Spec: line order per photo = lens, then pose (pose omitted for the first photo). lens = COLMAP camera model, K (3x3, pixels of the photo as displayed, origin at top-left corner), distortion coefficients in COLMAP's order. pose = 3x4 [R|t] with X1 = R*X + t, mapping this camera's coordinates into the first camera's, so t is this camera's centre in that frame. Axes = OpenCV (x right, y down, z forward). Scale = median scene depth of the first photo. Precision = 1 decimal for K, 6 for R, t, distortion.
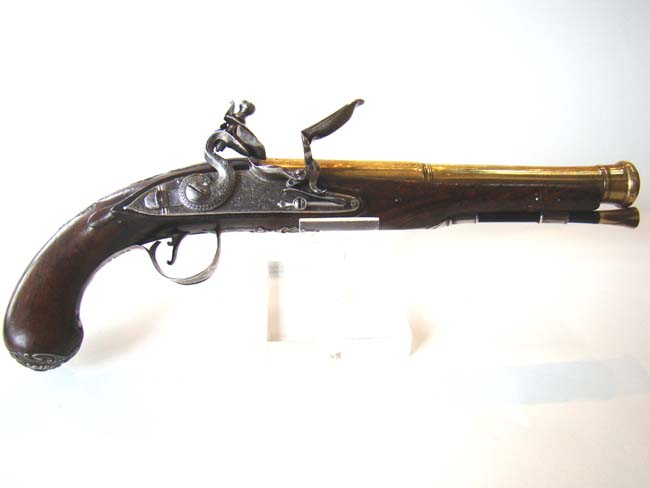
lens RADIAL K [[590.7, 0, 325.0], [0, 590.7, 244.0], [0, 0, 1]] dist [-0.197999, 0.100564]
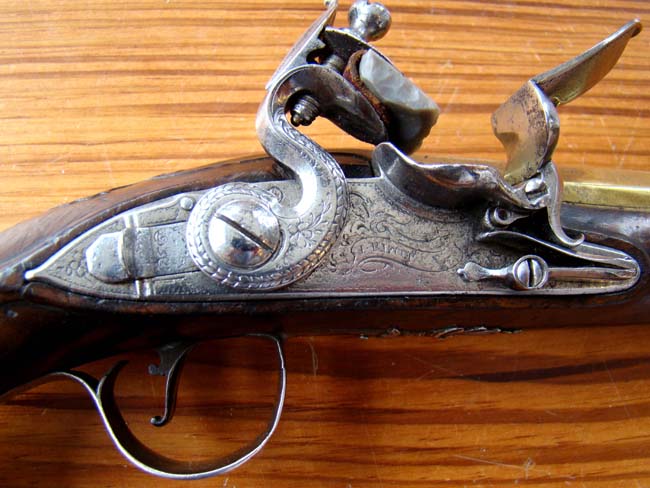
lens RADIAL K [[590.7, 0, 325.0], [0, 590.7, 244.0], [0, 0, 1]] dist [-0.197999, 0.100564]
pose [[0.995744, 0.012939, 0.091249, -0.199116], [-0.007303, 0.998060, -0.061829, -0.061186], [-0.091872, 0.060899, 0.993907, 0.641683]]
